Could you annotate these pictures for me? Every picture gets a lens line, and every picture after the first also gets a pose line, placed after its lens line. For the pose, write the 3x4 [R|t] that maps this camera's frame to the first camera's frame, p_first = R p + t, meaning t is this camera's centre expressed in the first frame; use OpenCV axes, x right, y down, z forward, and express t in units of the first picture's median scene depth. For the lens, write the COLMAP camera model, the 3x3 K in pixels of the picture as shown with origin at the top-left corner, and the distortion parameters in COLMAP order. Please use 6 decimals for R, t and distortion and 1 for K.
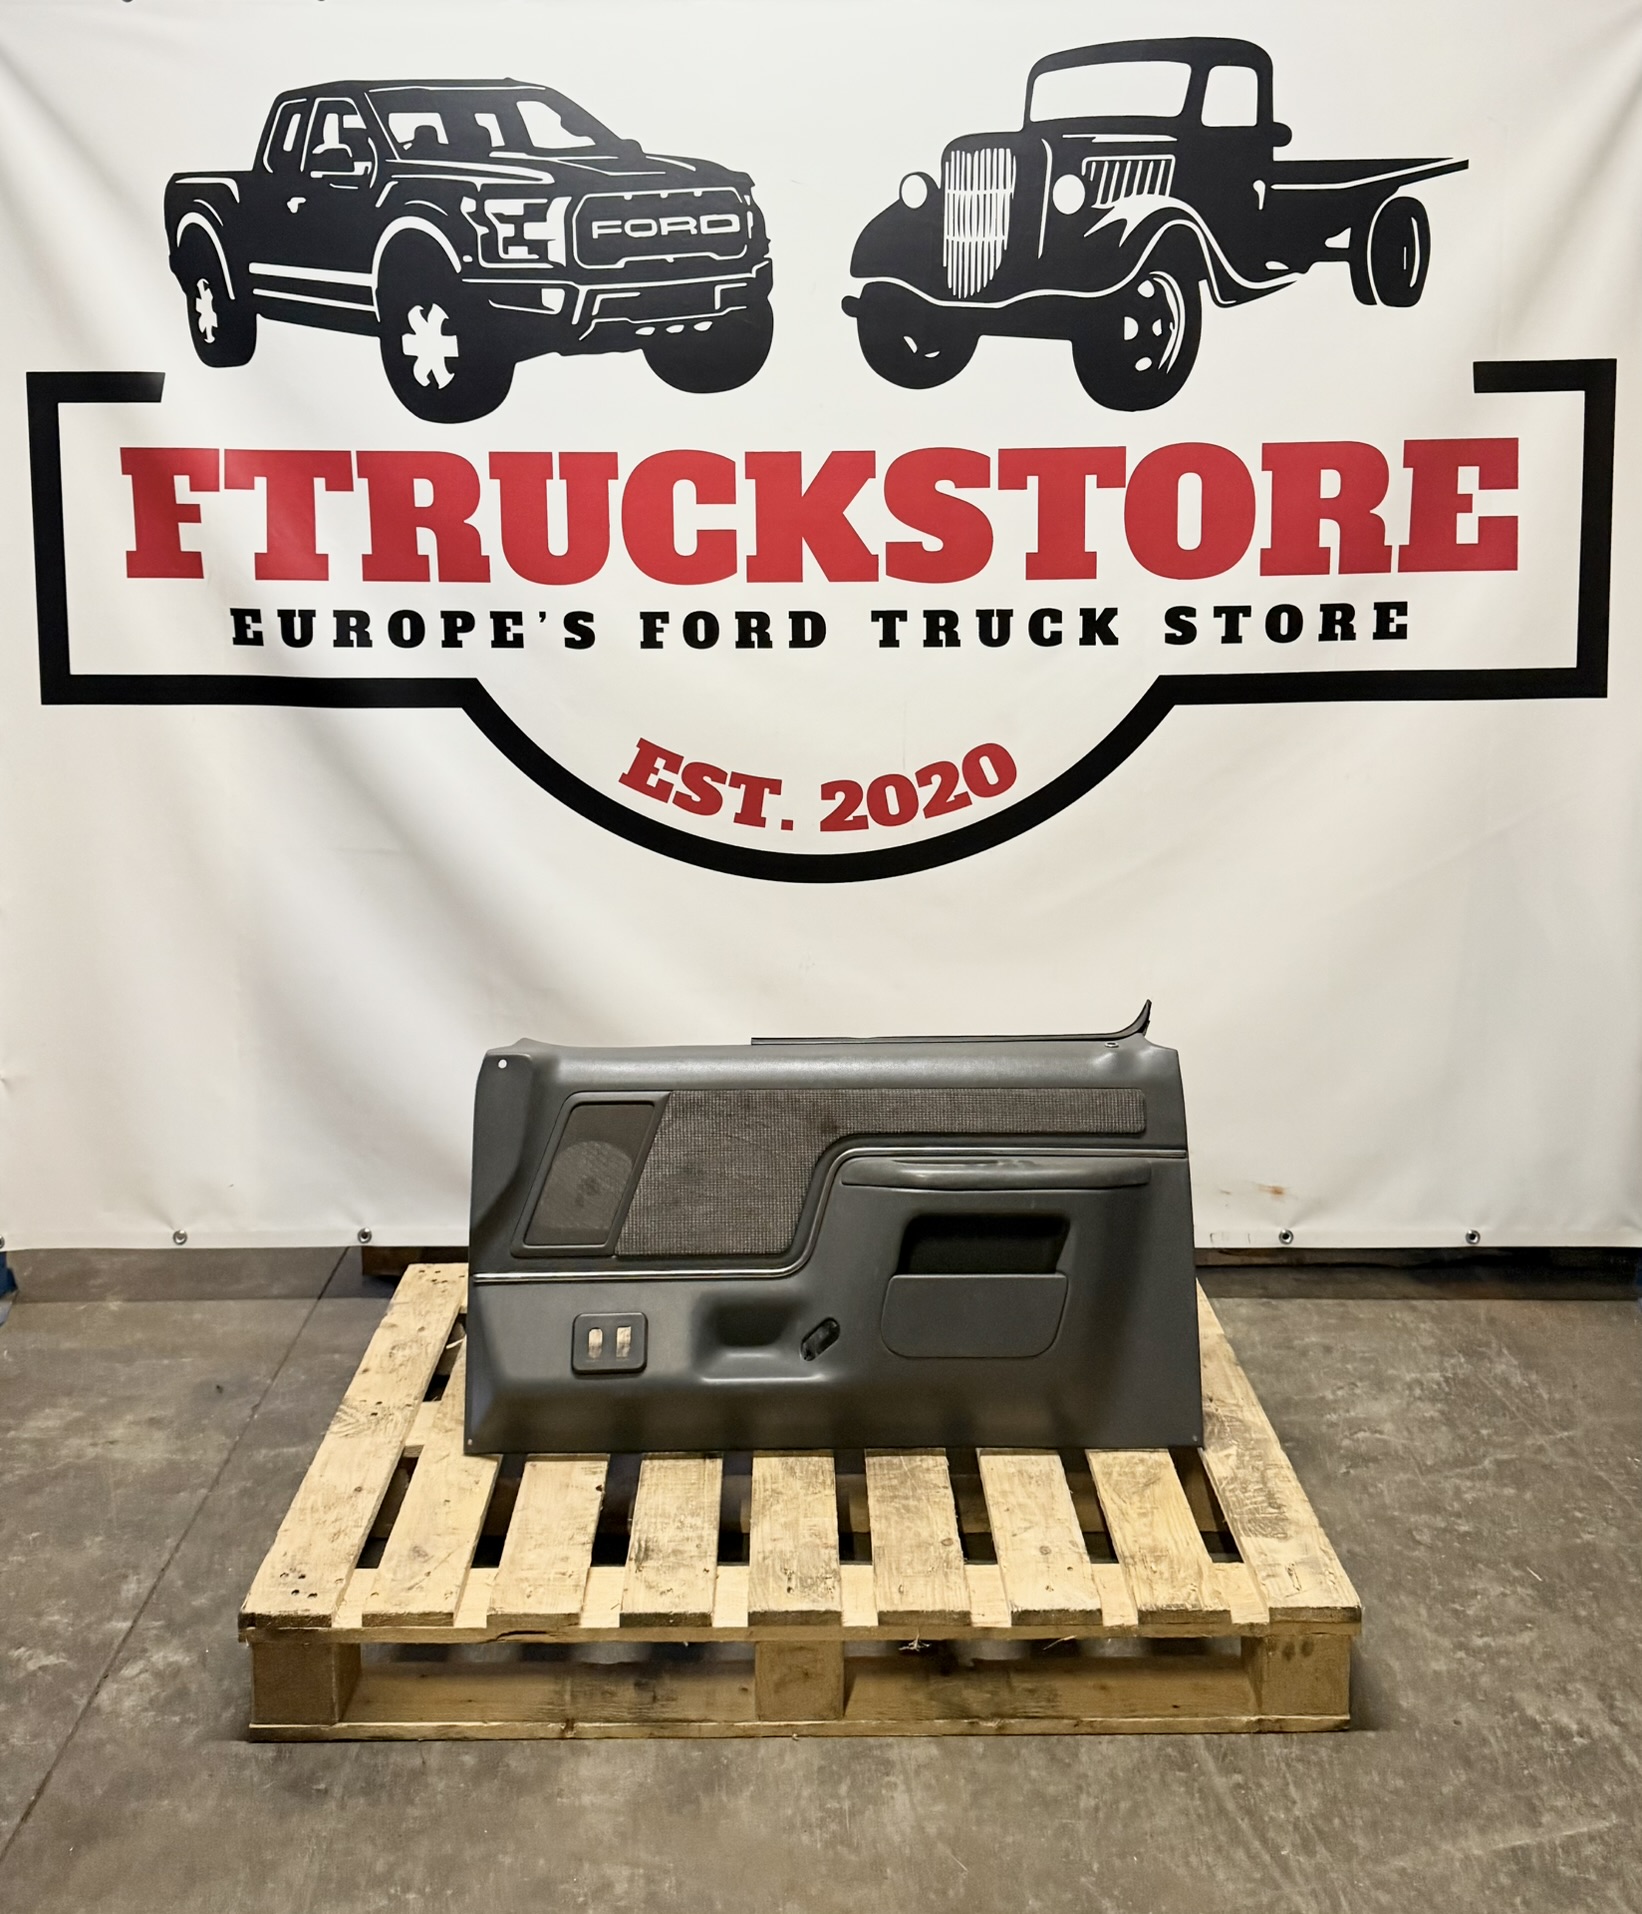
lens RADIAL K [[1971.5, 0, 778.1], [0, 1971.5, 608.1], [0, 0, 1]] dist [0.027010, -0.023788]
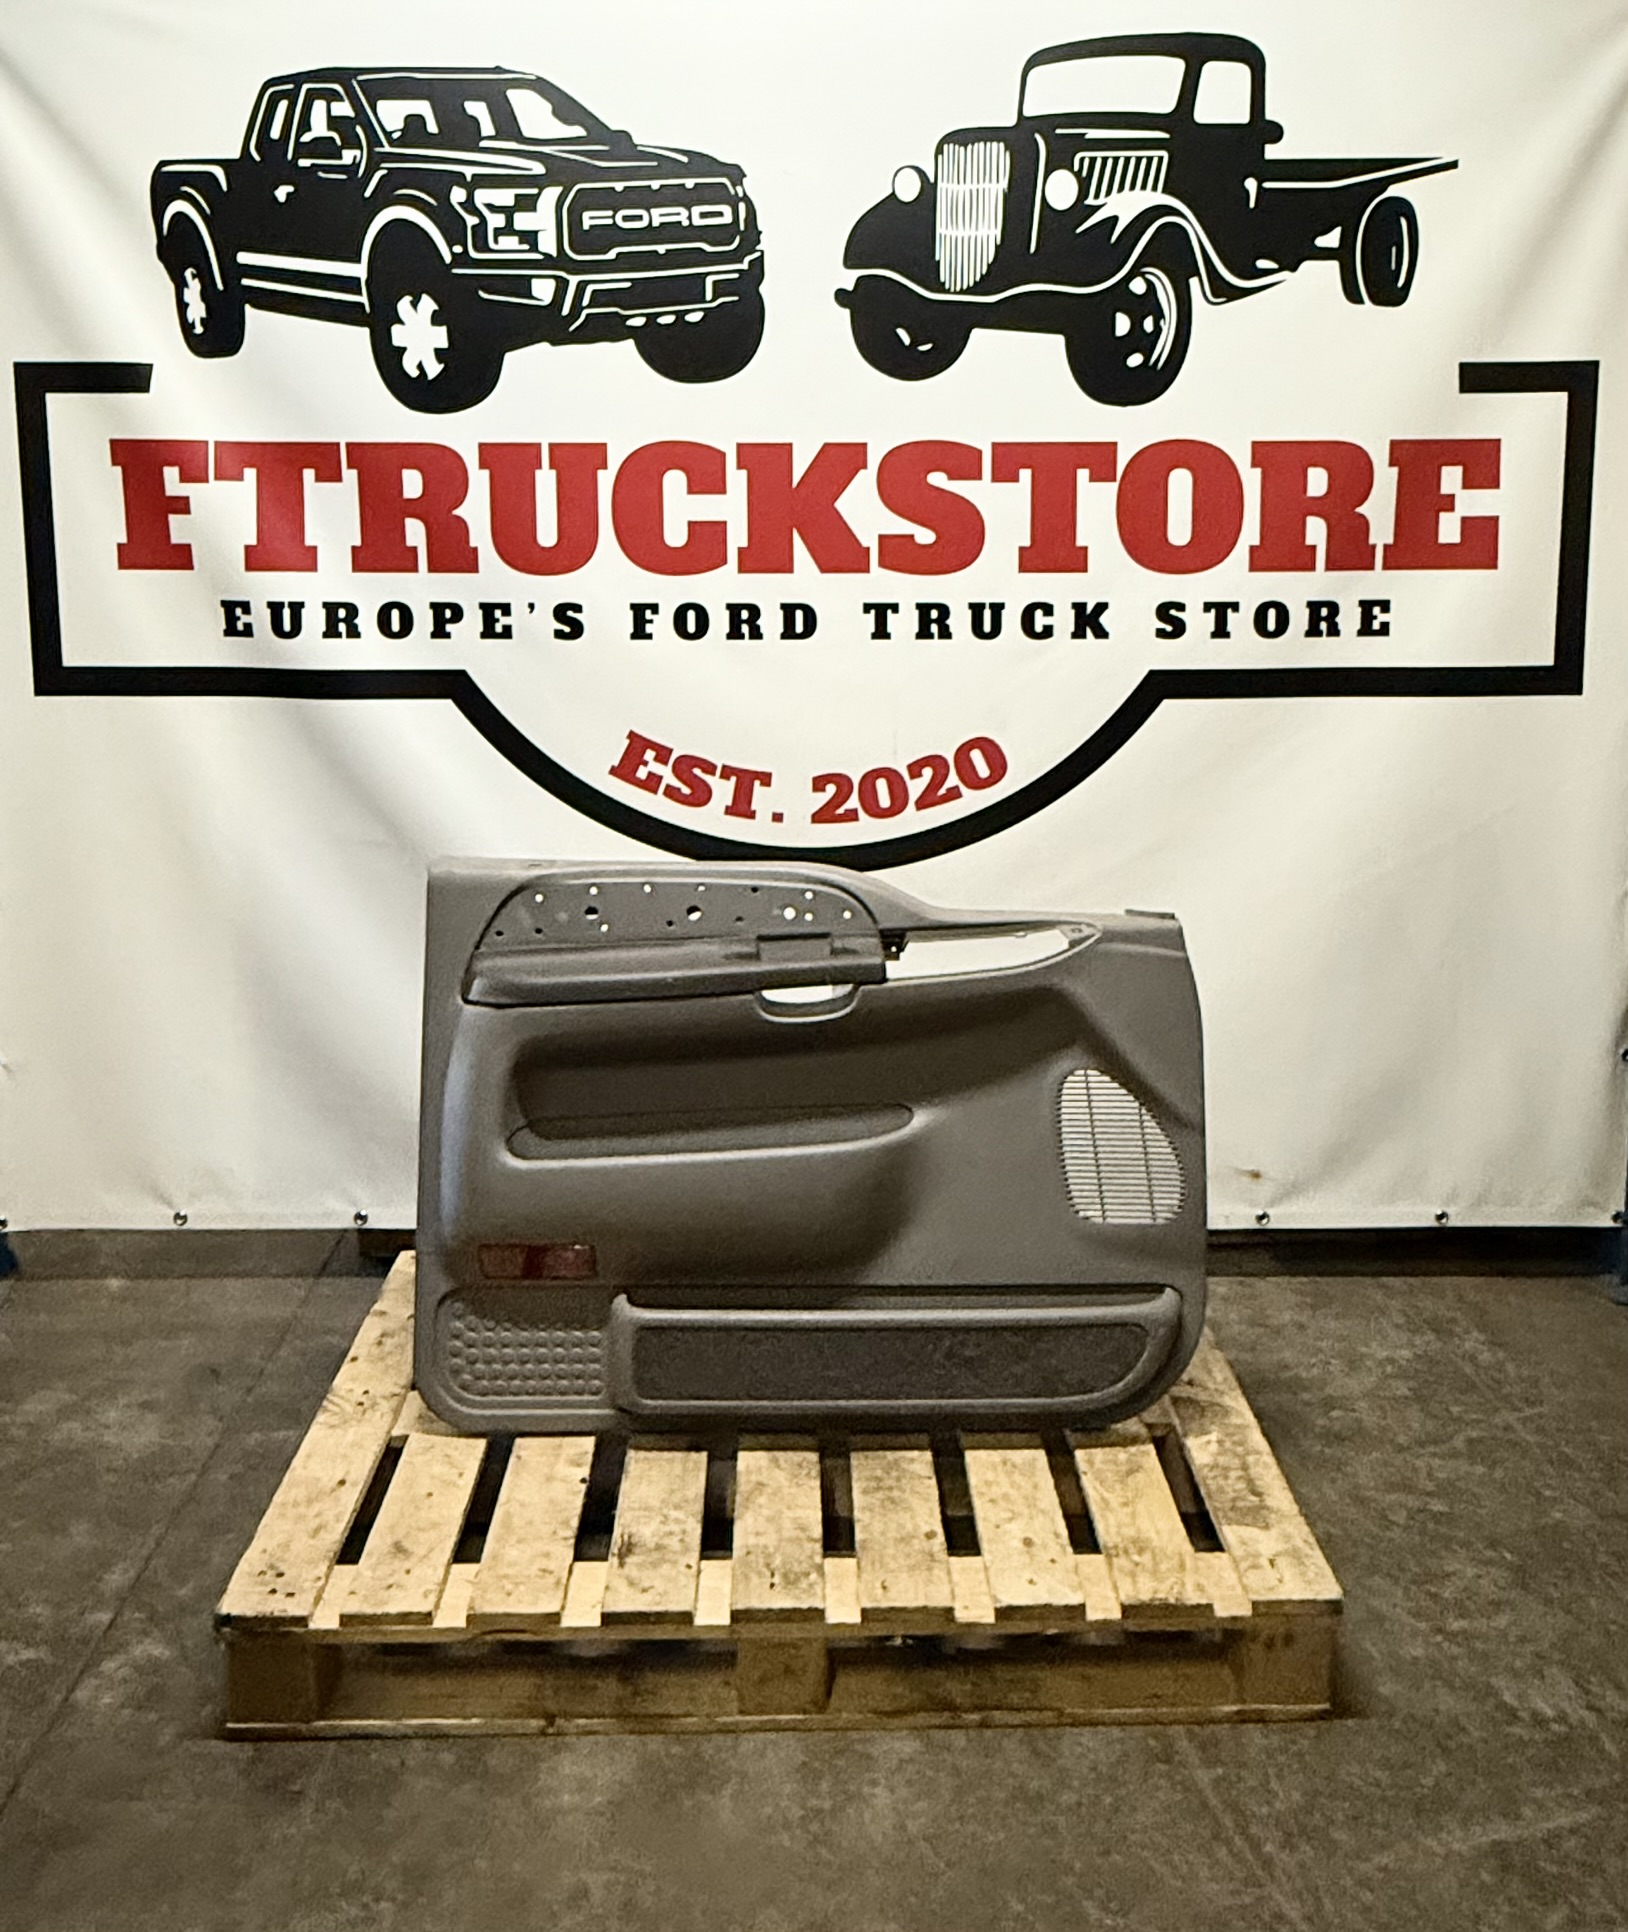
lens RADIAL K [[1754.8, 0, 823.4], [0, 1754.8, 677.9], [0, 0, 1]] dist [0.002073, 0.000710]
pose [[0.999761, 0.003694, 0.021524, 0.010483], [-0.004419, 0.999420, 0.033759, 0.009802], [-0.021387, -0.033846, 0.999198, 0.130936]]
